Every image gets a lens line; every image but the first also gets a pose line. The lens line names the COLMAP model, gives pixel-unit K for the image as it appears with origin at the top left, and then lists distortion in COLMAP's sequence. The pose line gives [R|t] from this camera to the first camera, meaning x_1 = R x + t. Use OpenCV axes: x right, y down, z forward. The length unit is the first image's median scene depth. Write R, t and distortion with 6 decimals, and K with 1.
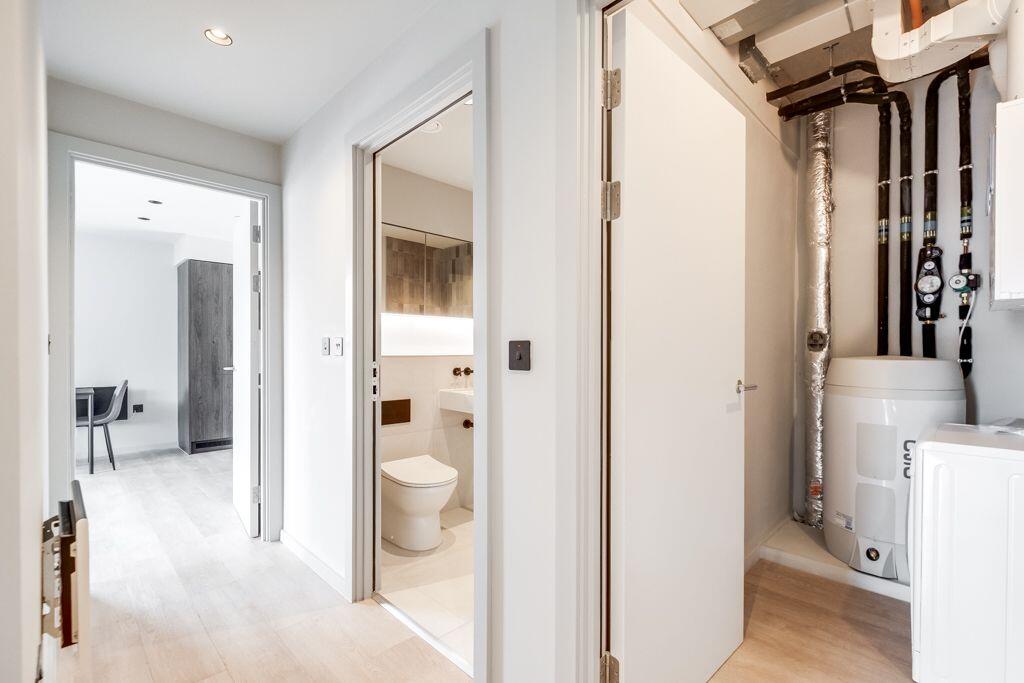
lens RADIAL K [[447.8, 0, 512.0], [0, 447.8, 341.5], [0, 0, 1]] dist [0.003776, 0.000133]
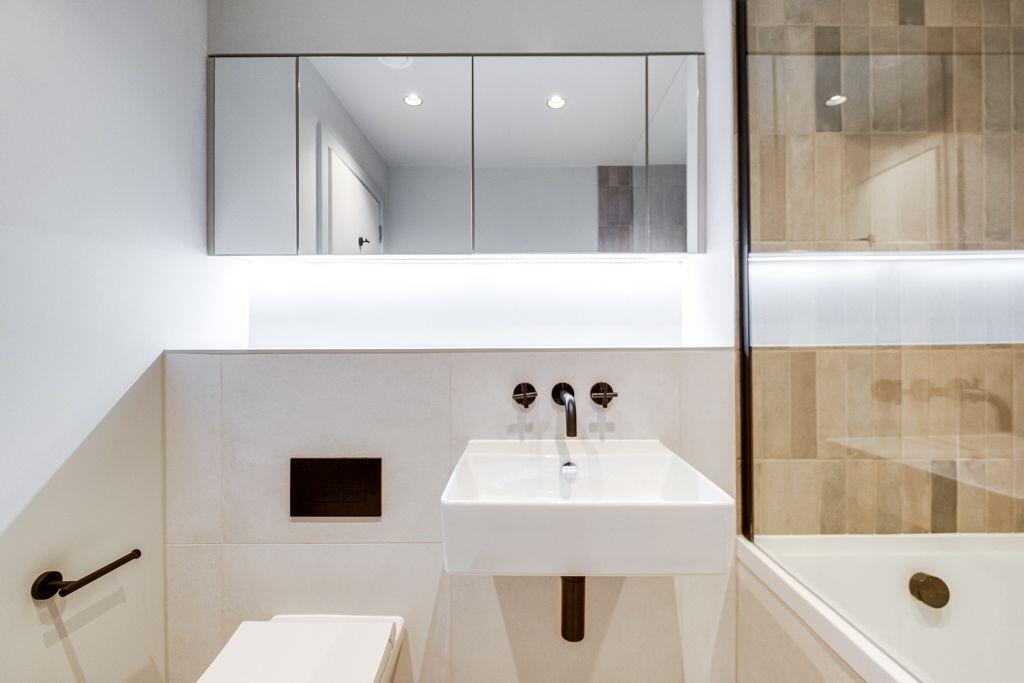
lens RADIAL K [[447.8, 0, 512.0], [0, 447.8, 341.5], [0, 0, 1]] dist [0.003776, 0.000133]
pose [[0.726086, -0.007982, -0.687557, 0.071947], [0.017860, 0.999814, 0.007254, 0.012637], [0.687372, -0.017546, 0.726094, 0.429287]]
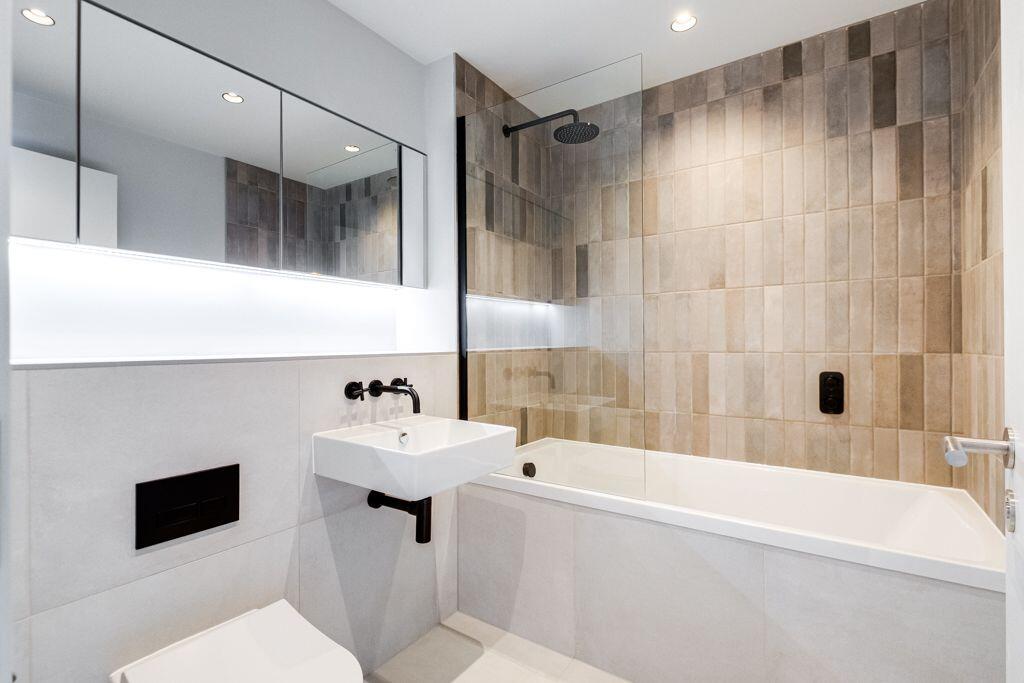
lens RADIAL K [[473.7, 0, 512.0], [0, 473.7, 341.5], [0, 0, 1]] dist [-0.002981, -0.000703]
pose [[0.976525, -0.003135, 0.215382, -0.040041], [-0.000125, 0.999886, 0.015117, 0.004775], [-0.215405, -0.014789, 0.976413, 0.282996]]
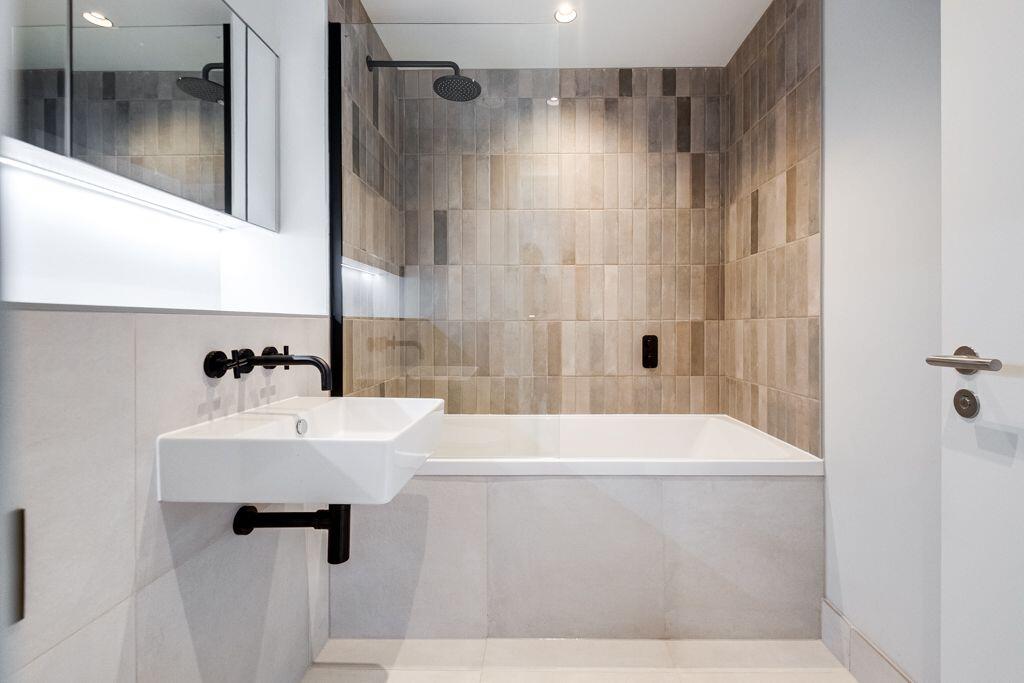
lens RADIAL K [[437.5, 0, 544.3], [0, 437.5, 326.0], [0, 0, 1]] dist [-0.000207, -0.000426]
pose [[0.687962, -0.004251, 0.725734, -0.110622], [-0.011251, 0.999800, 0.016522, 0.019546], [-0.725659, -0.019532, 0.687777, 0.371010]]
